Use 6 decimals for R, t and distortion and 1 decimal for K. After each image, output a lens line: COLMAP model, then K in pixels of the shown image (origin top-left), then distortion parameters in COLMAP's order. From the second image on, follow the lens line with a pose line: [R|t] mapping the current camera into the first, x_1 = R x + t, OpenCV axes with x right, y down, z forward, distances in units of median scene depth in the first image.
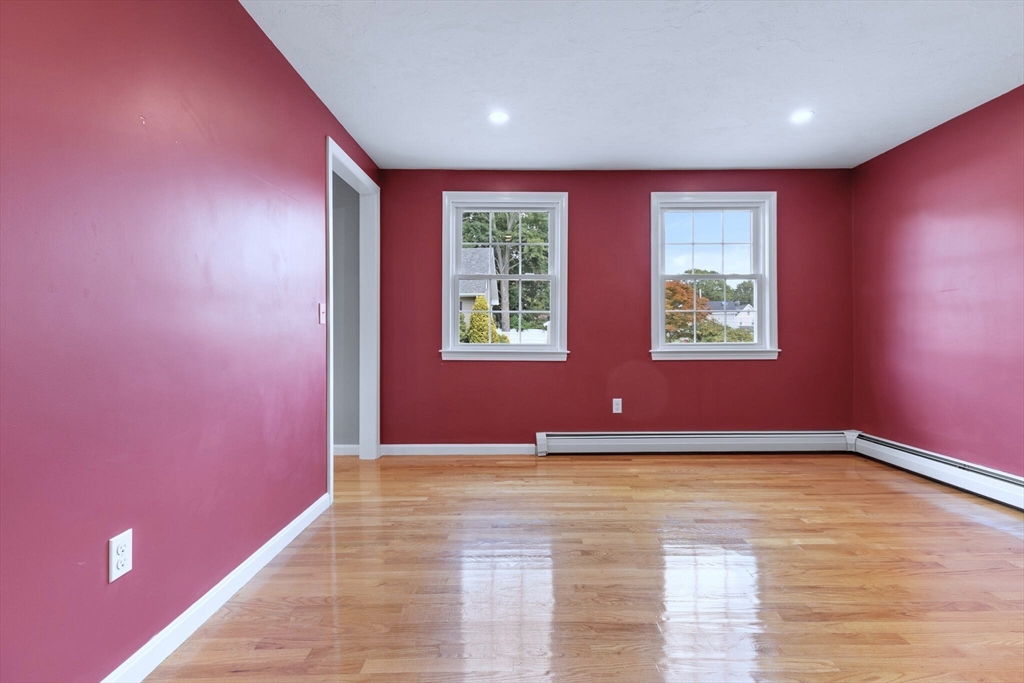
lens RADIAL K [[483.5, 0, 512.0], [0, 483.5, 332.8], [0, 0, 1]] dist [0.004420, 0.000326]
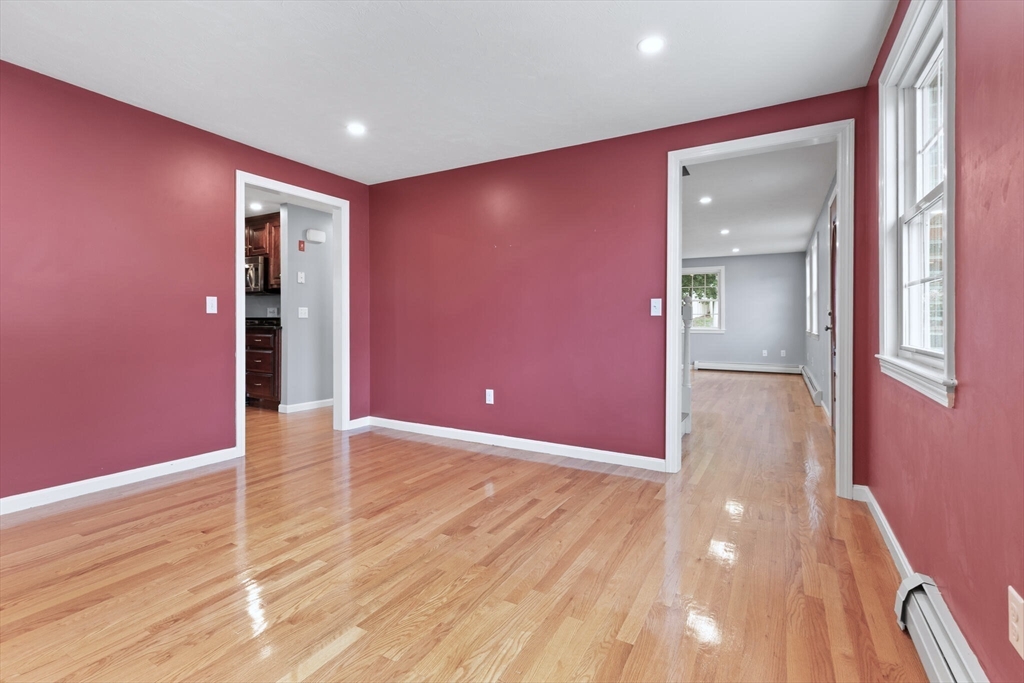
lens RADIAL K [[466.8, 0, 516.5], [0, 466.8, 322.3], [0, 0, 1]] dist [0.001728, -0.000006]
pose [[-0.496472, 0.000038, -0.868053, 0.843372], [-0.008664, 0.999950, 0.004998, -0.008186], [0.868010, 0.010002, -0.496447, 1.345916]]
